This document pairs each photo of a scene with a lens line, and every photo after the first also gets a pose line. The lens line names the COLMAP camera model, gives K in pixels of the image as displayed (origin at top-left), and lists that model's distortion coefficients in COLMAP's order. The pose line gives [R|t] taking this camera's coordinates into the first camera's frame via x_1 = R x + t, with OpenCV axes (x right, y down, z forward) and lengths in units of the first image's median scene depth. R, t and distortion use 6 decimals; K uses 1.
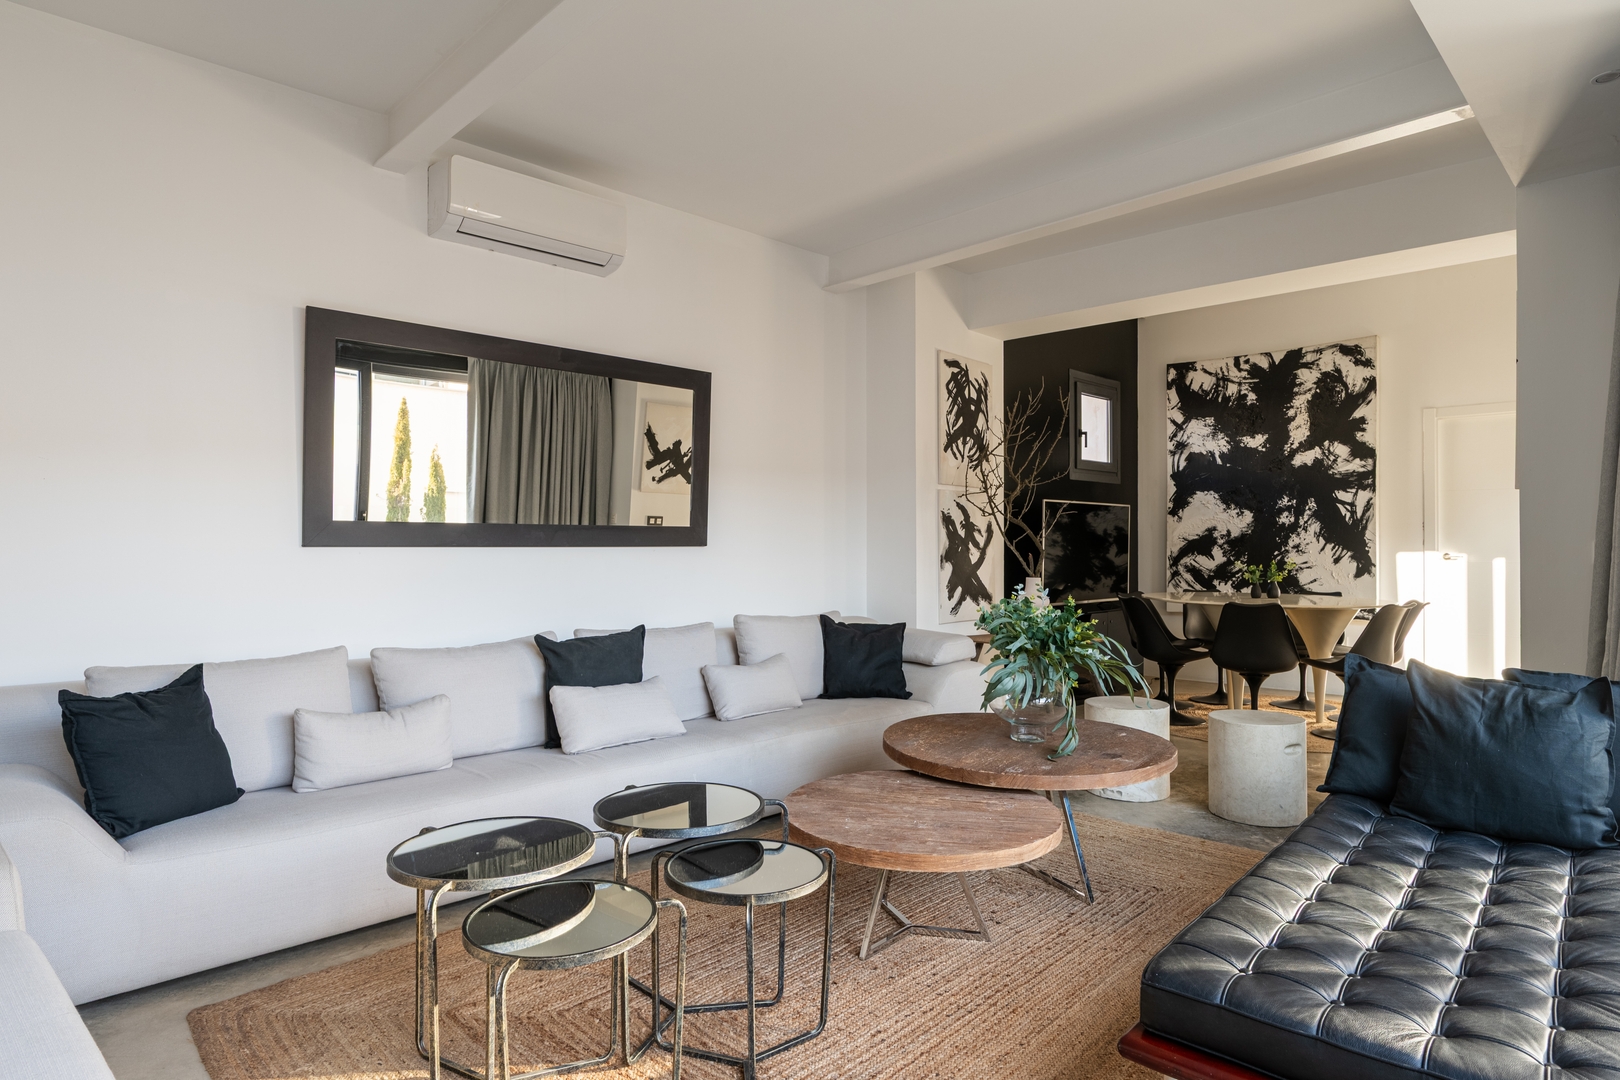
lens RADIAL K [[930.5, 0, 811.9], [0, 930.5, 537.9], [0, 0, 1]] dist [-0.004437, 0.003689]
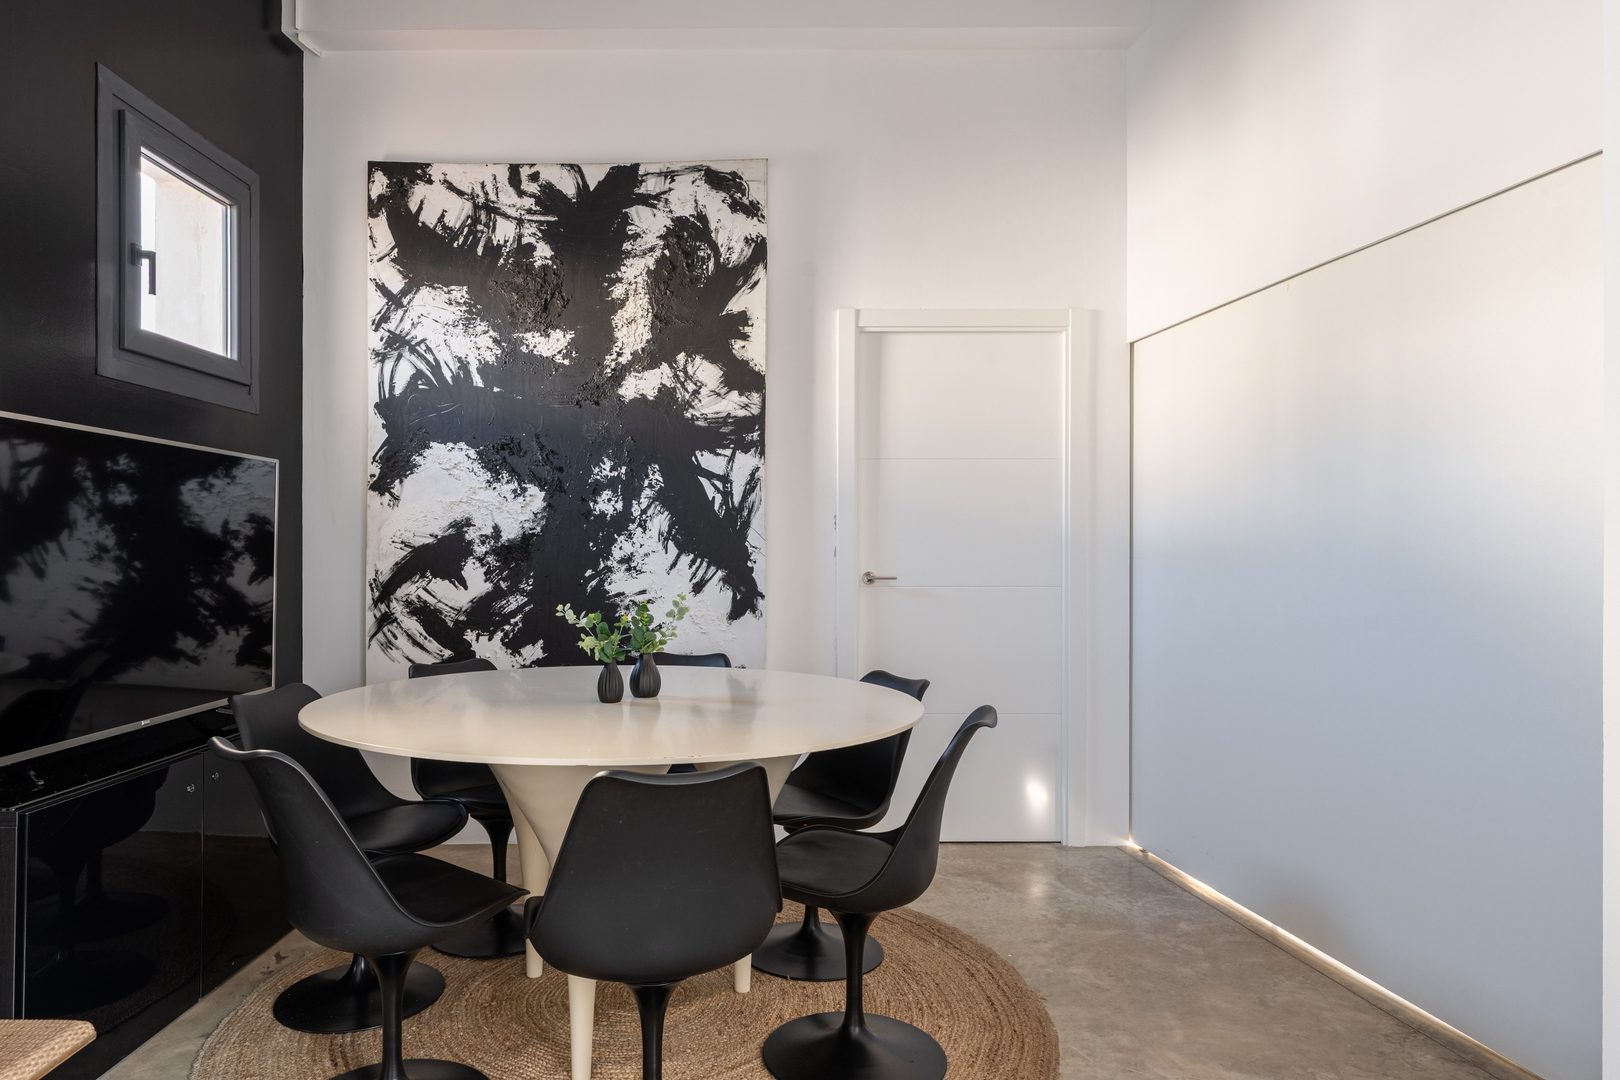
lens RADIAL K [[970.3, 0, 762.0], [0, 970.3, 551.0], [0, 0, 1]] dist [-0.003721, -0.000260]
pose [[0.739251, -0.001131, 0.673429, 0.225665], [-0.005563, 0.999954, 0.007786, -0.000003], [-0.673407, -0.009502, 0.739211, 0.570716]]
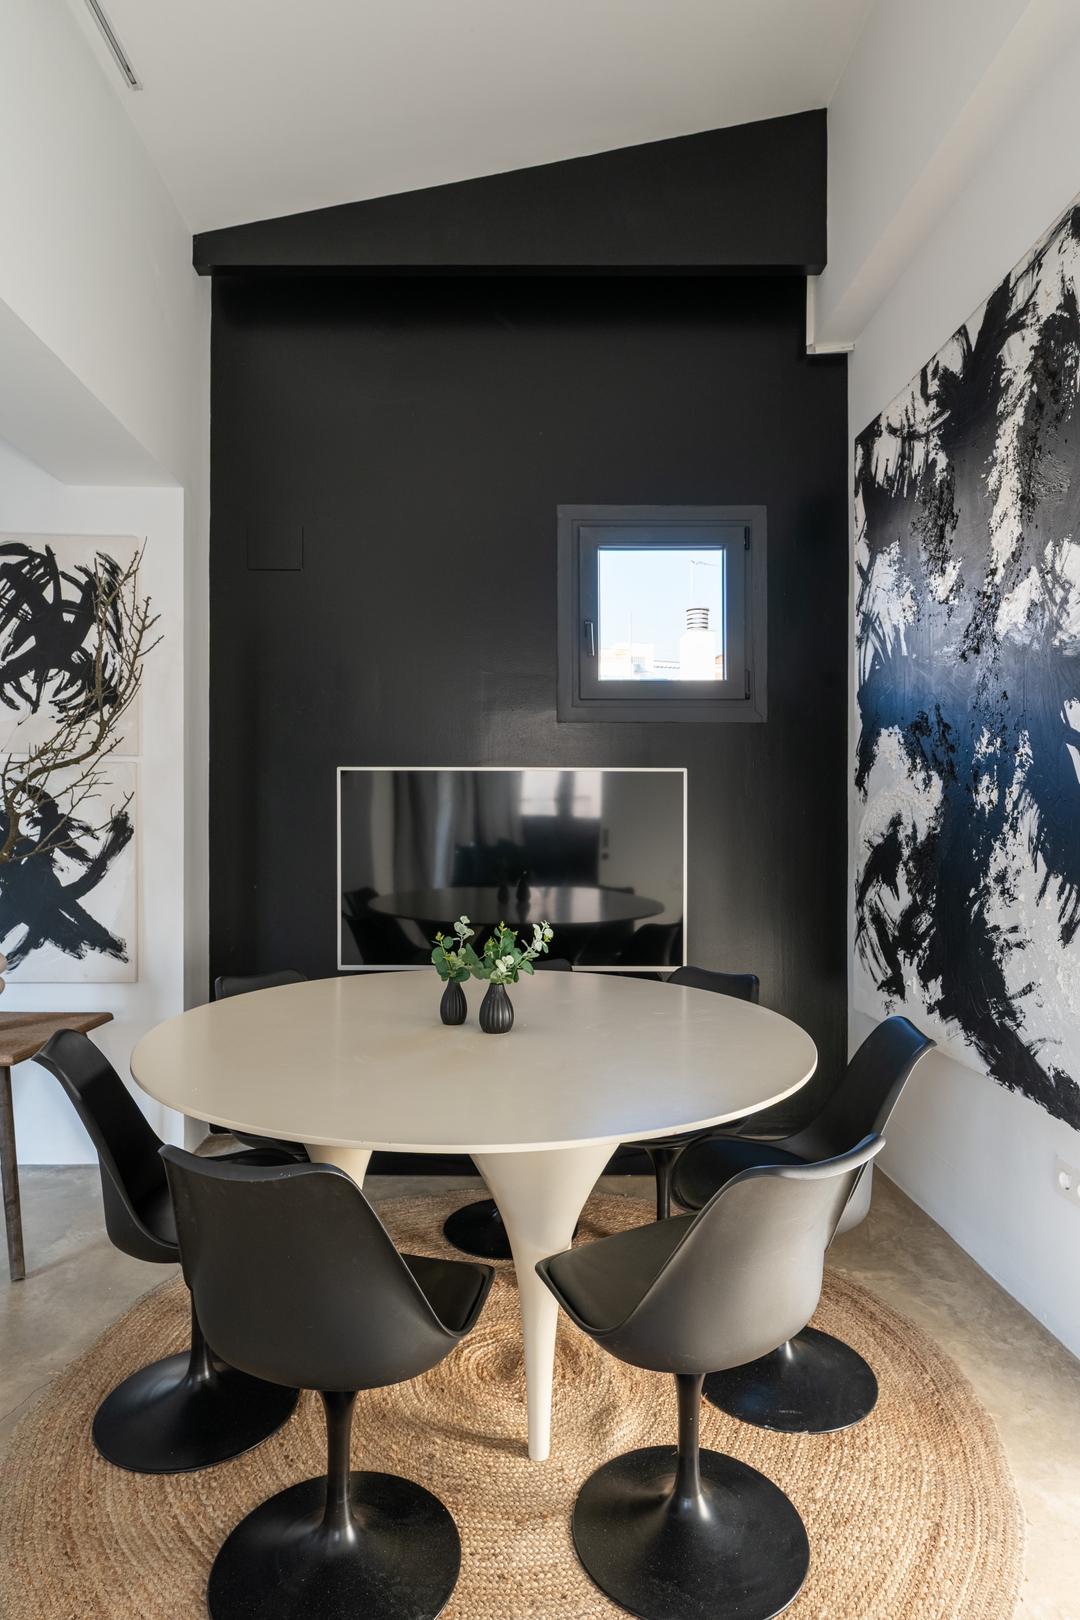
lens RADIAL K [[913.4, 0, 550.8], [0, 913.4, 811.8], [0, 0, 1]] dist [-0.000090, -0.000767]
pose [[0.706393, 0.000230, -0.707820, 0.645663], [0.002225, 0.999994, 0.002545, -0.015726], [0.707816, -0.003372, 0.706388, 0.662024]]
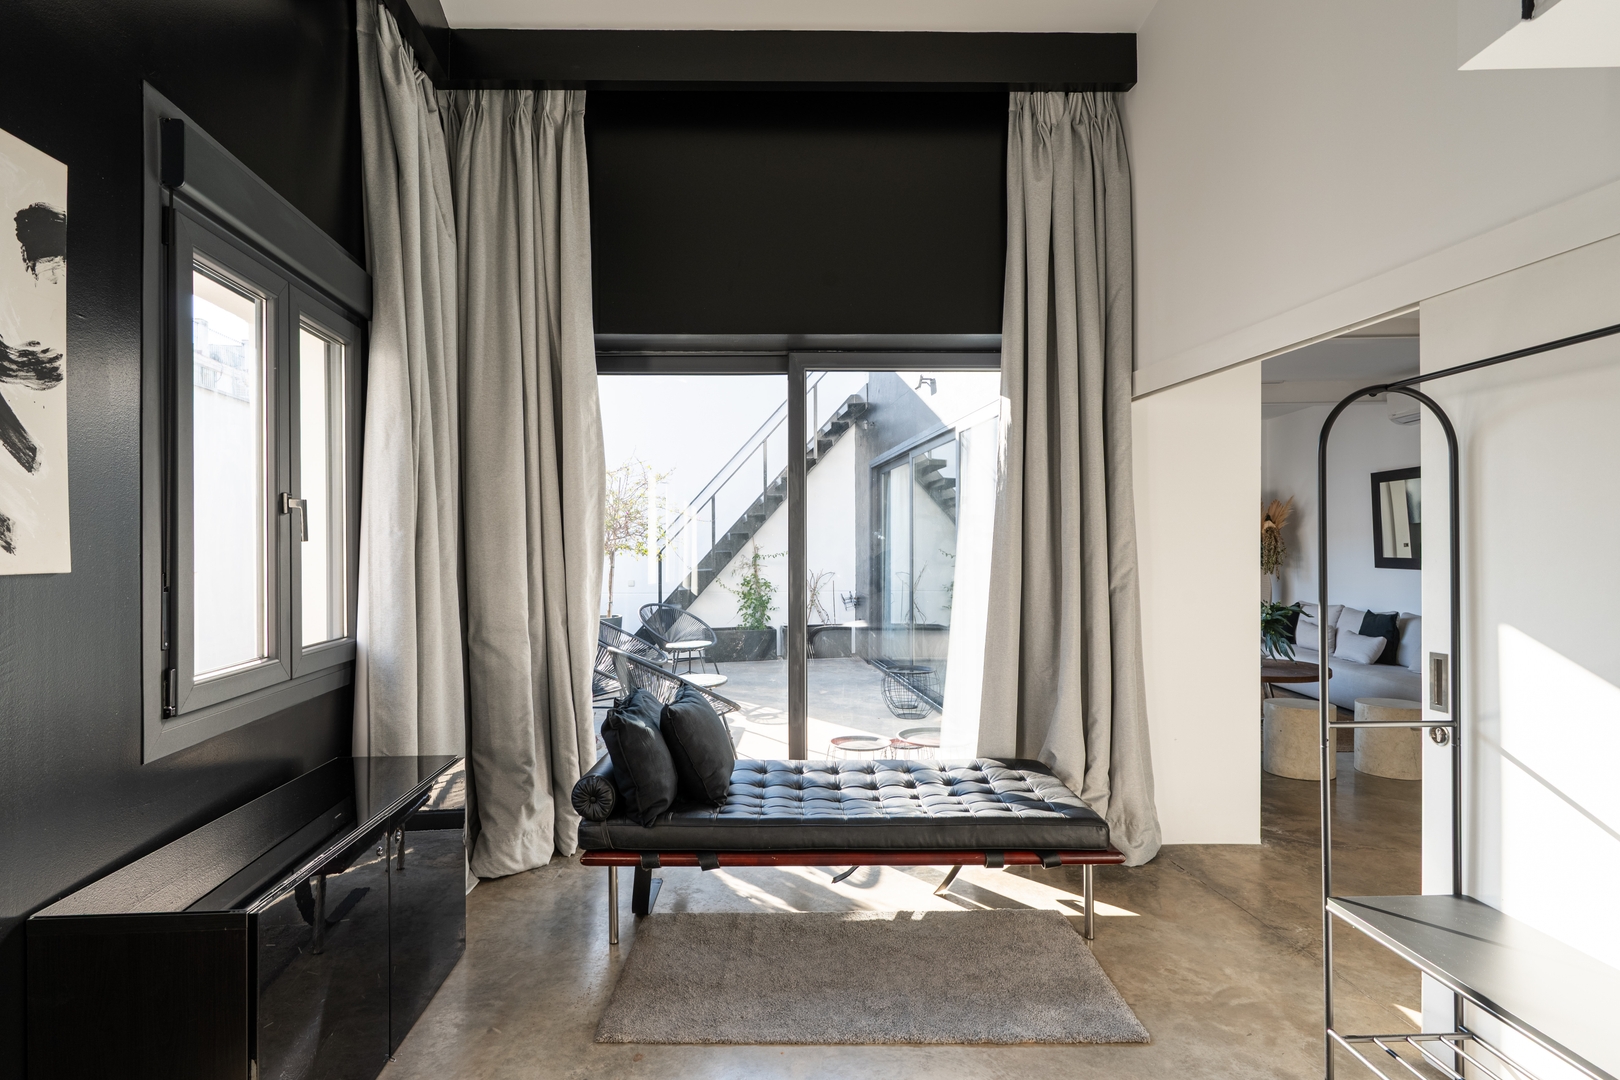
lens RADIAL K [[800.5, 0, 851.6], [0, 800.5, 546.8], [0, 0, 1]] dist [0.021966, -0.000070]
pose [[-0.719547, 0.000966, -0.694443, 0.983855], [0.005648, 0.999974, -0.004461, -0.022214], [0.694421, -0.007132, -0.719534, 0.777358]]
